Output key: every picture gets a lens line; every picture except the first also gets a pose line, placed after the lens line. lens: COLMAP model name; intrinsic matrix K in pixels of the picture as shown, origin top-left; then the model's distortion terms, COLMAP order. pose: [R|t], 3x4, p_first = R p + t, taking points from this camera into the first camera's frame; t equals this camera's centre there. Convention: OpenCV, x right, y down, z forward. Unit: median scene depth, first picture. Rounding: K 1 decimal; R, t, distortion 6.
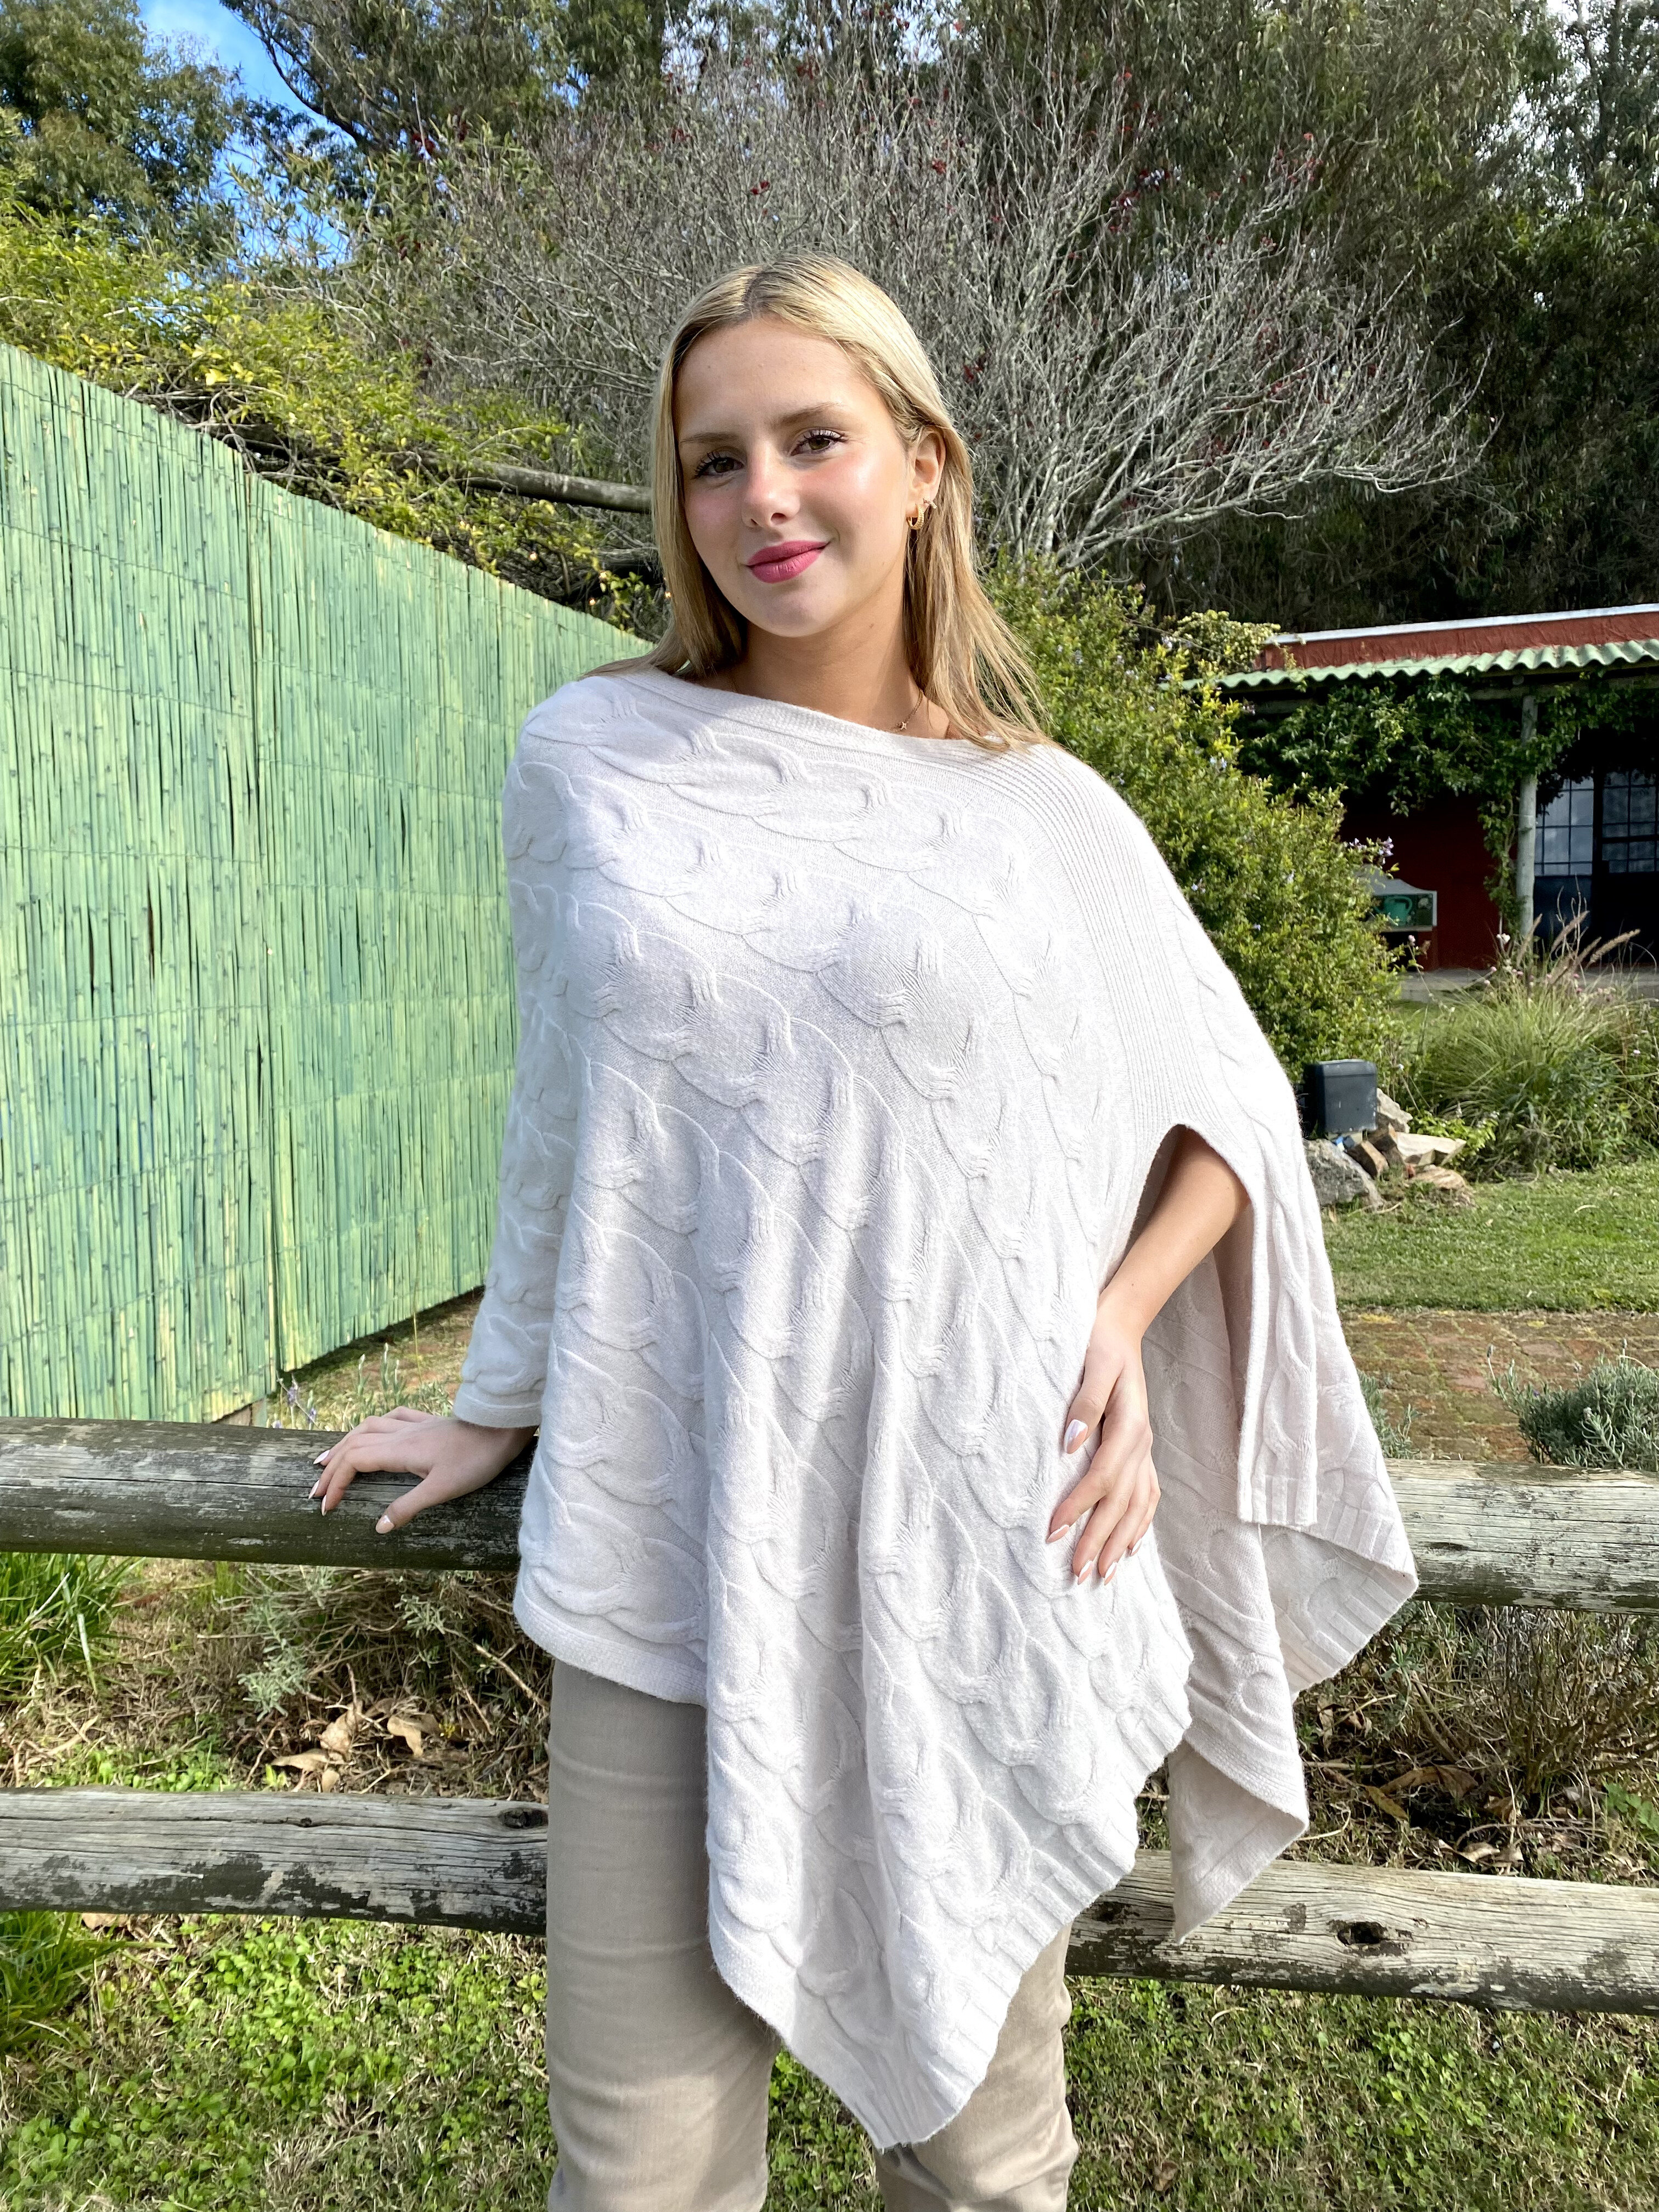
lens RADIAL K [[1681.1, 0, 844.8], [0, 1681.1, 1107.2], [0, 0, 1]] dist [0.021727, -0.025300]
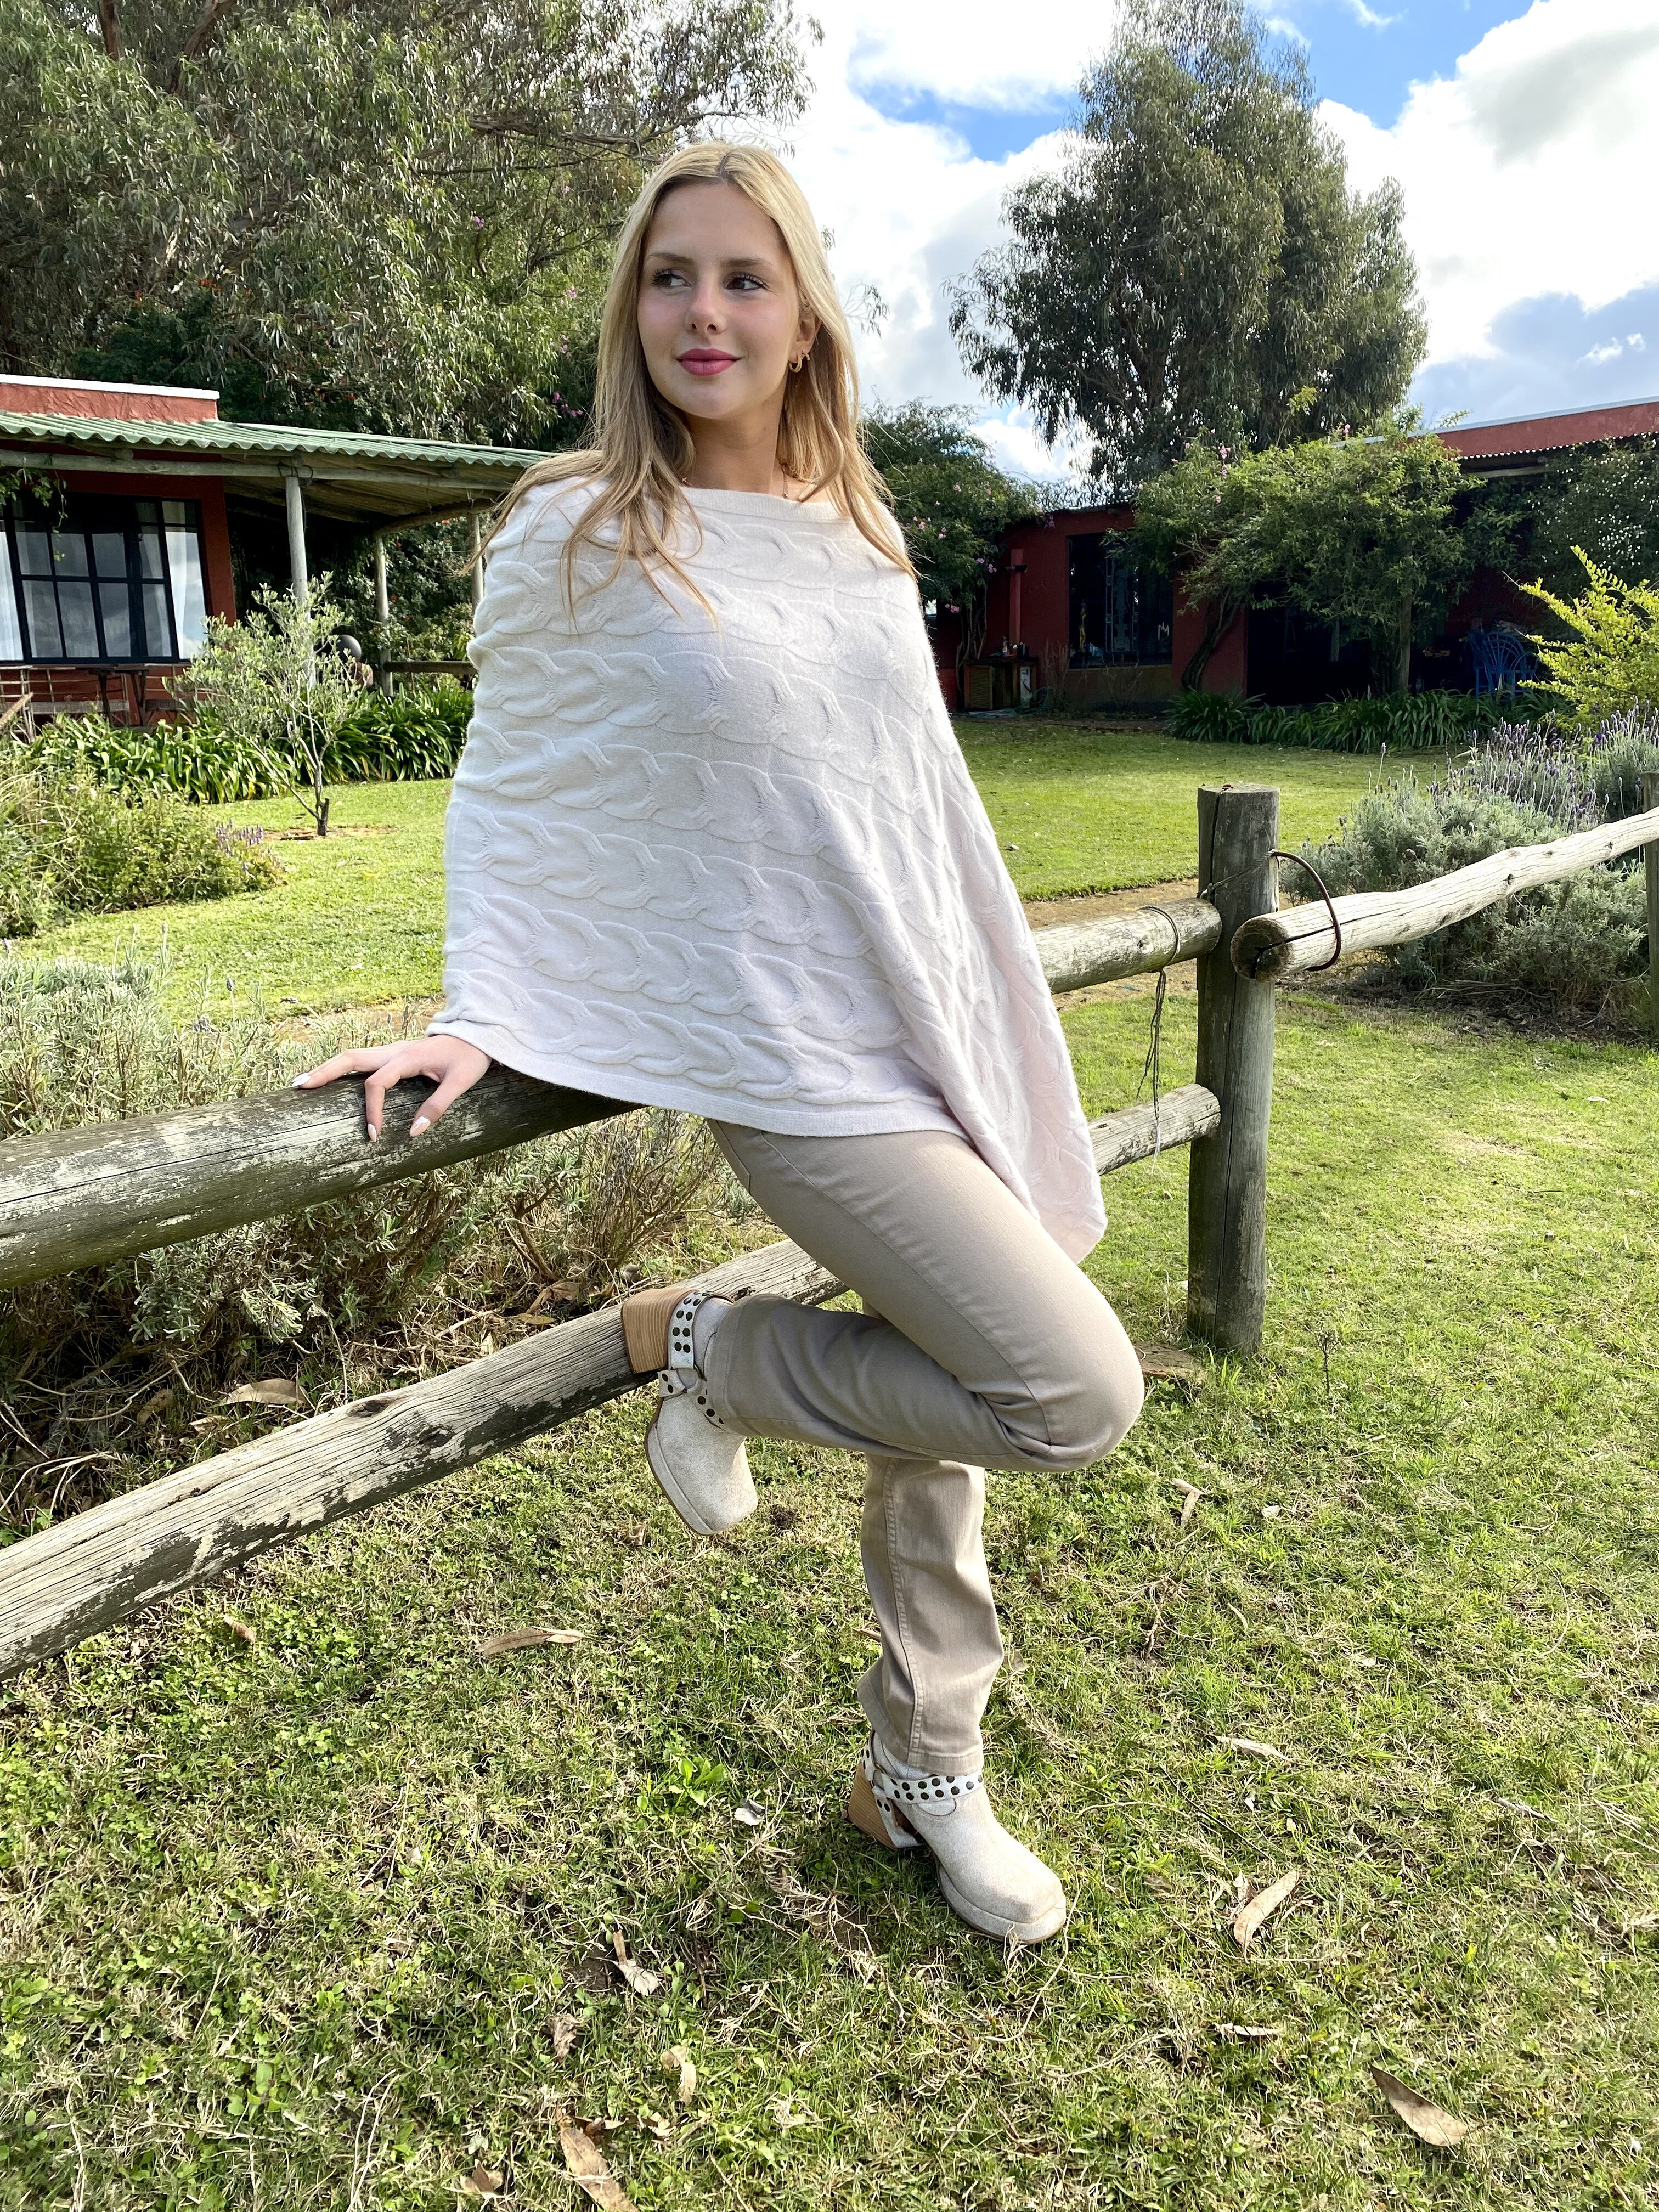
lens RADIAL K [[1681.1, 0, 829.2], [0, 1681.1, 1098.3], [0, 0, 1]] dist [0.021727, -0.025300]
pose [[0.472915, -0.170921, 0.864371, -0.789293], [0.077769, 0.985273, 0.152279, 0.047407], [-0.877669, -0.004794, 0.479243, 0.133629]]
